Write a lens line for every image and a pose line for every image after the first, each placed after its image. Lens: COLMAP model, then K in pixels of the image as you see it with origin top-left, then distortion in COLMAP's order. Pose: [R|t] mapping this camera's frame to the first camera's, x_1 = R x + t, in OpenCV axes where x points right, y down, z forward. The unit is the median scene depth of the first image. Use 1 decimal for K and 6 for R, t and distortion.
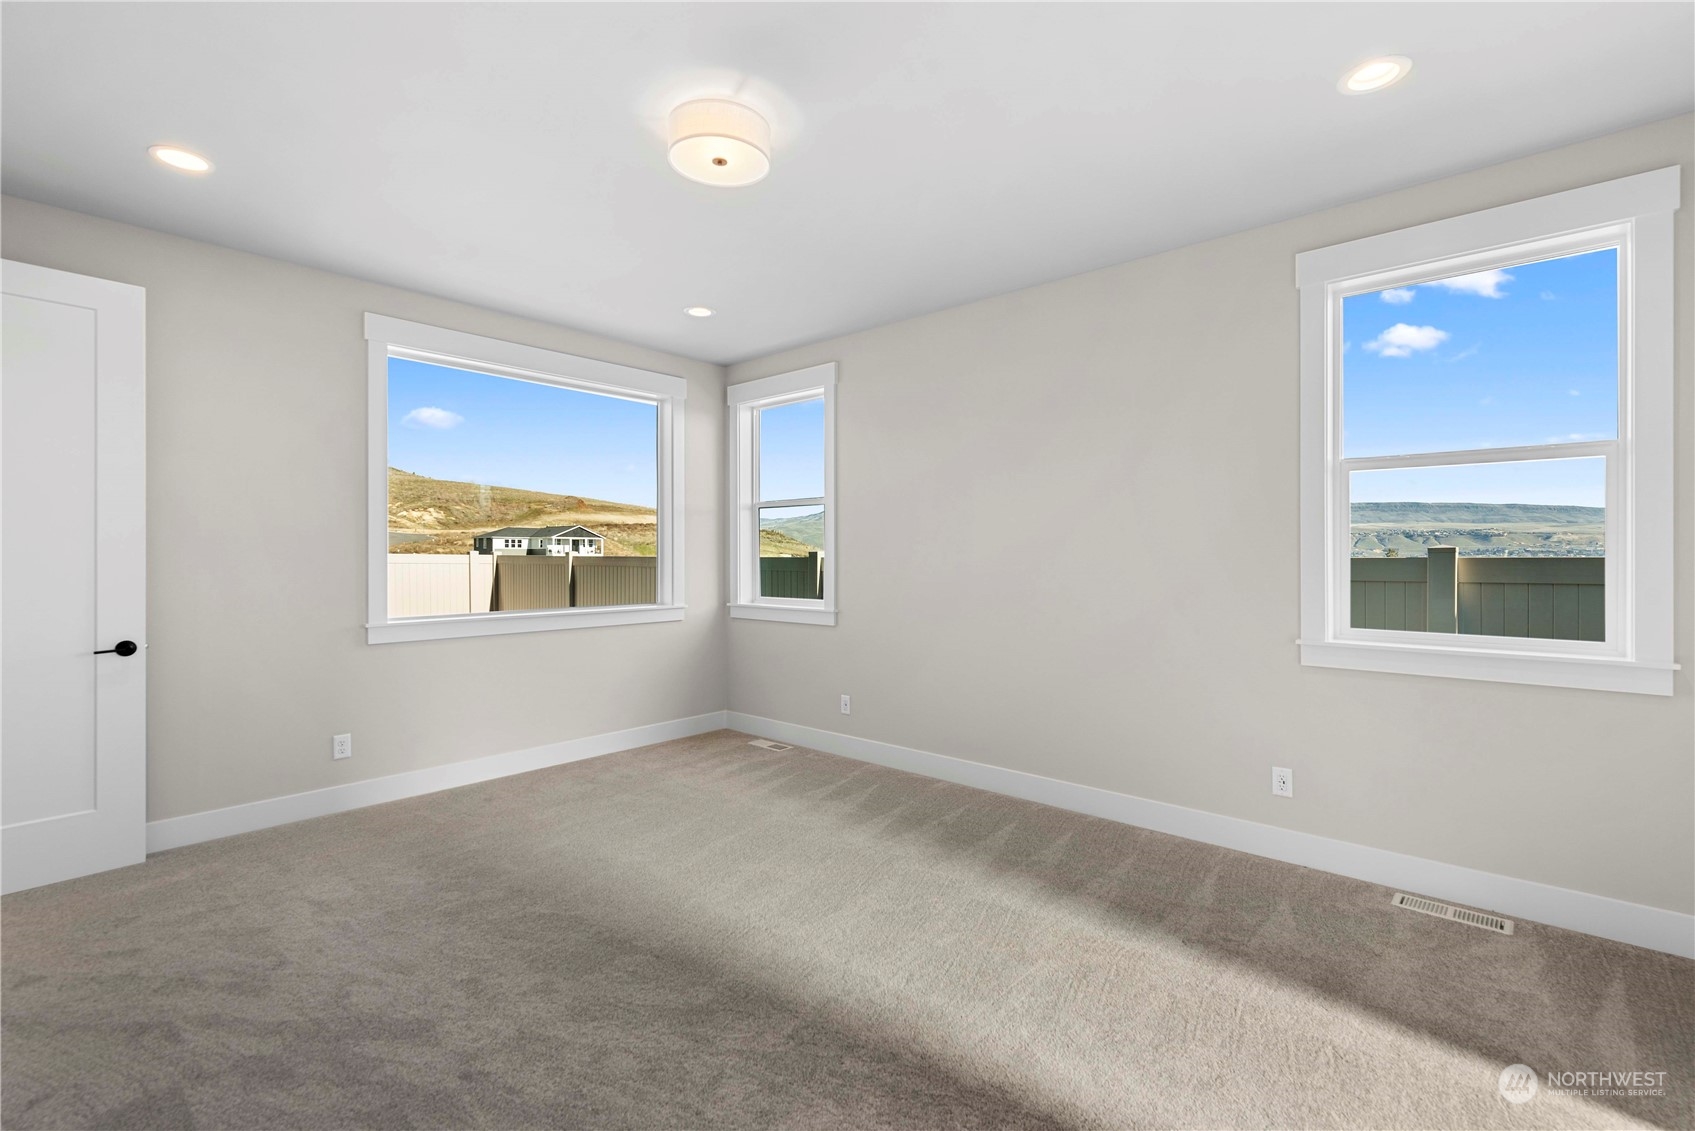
lens RADIAL K [[739.5, 0, 849.2], [0, 739.5, 559.2], [0, 0, 1]] dist [0.001959, 0.000250]
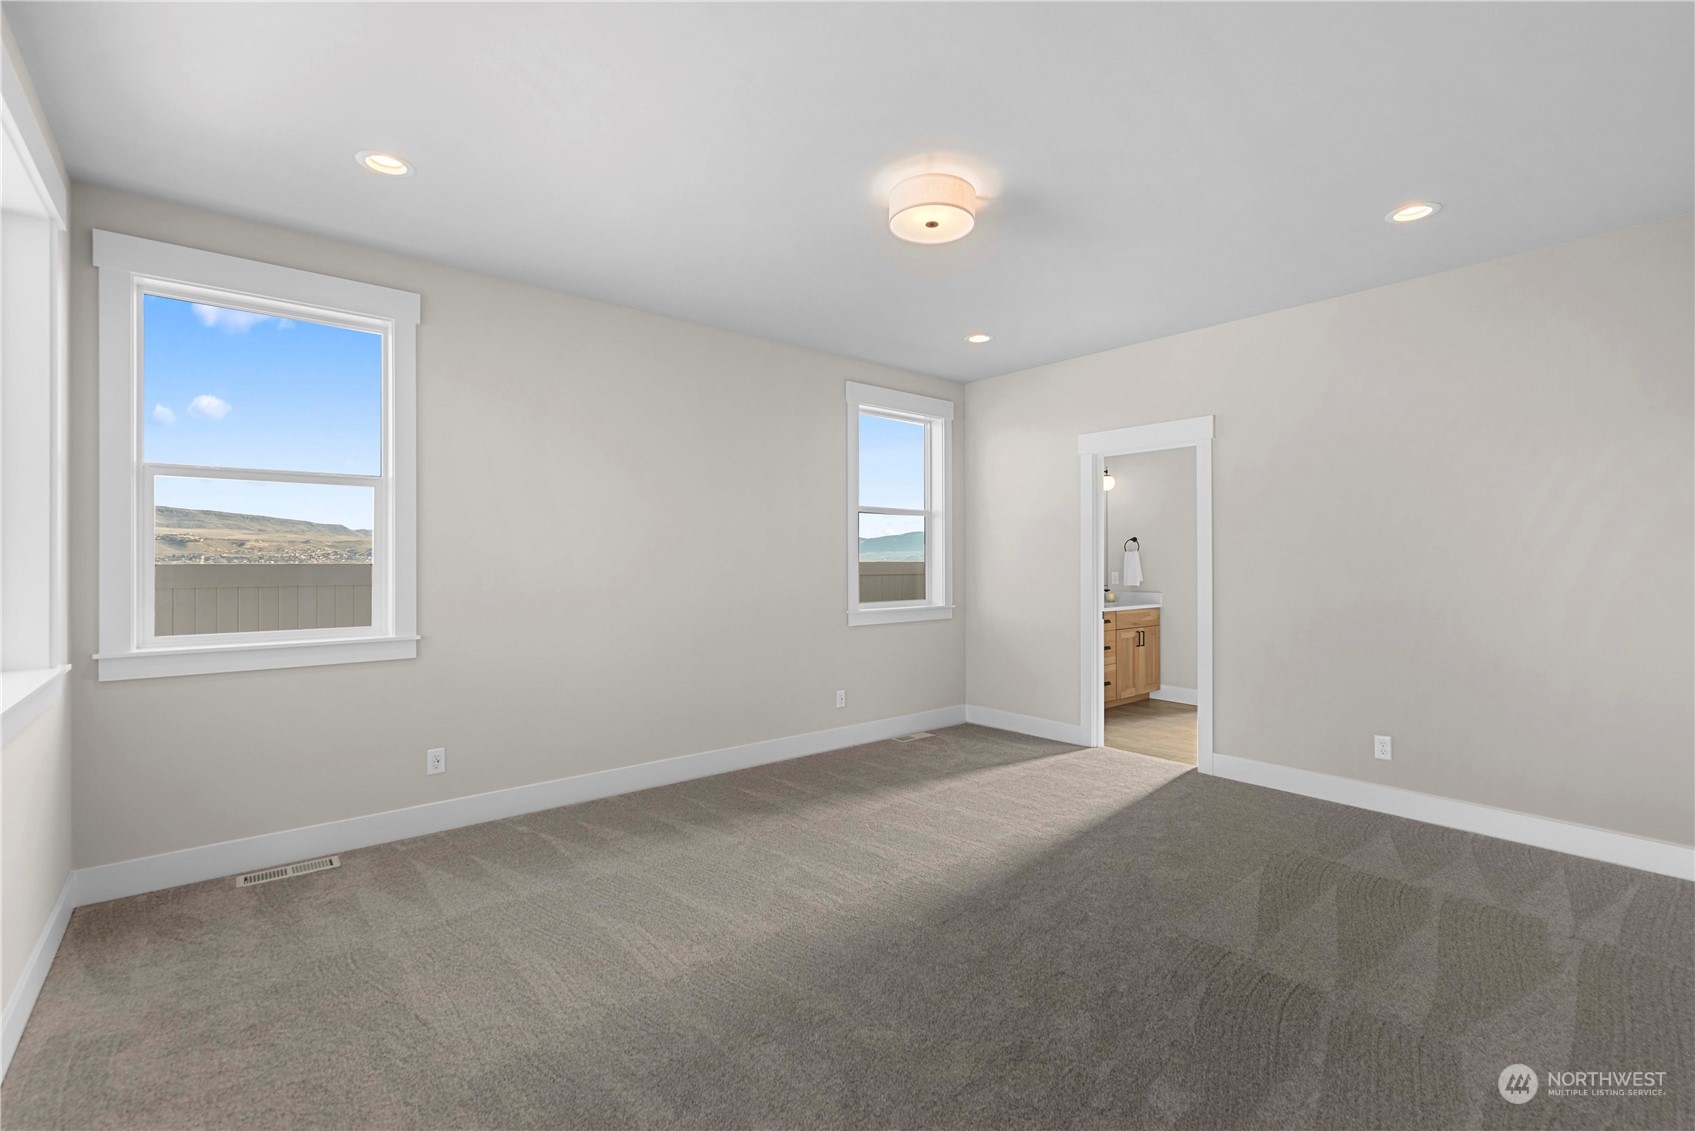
lens RADIAL K [[739.5, 0, 851.1], [0, 739.5, 565.7], [0, 0, 1]] dist [0.001959, 0.000250]
pose [[0.160692, -0.006660, 0.986982, -0.762445], [0.005851, 0.999966, 0.005795, -0.002478], [-0.986987, 0.004843, 0.160726, 0.532149]]
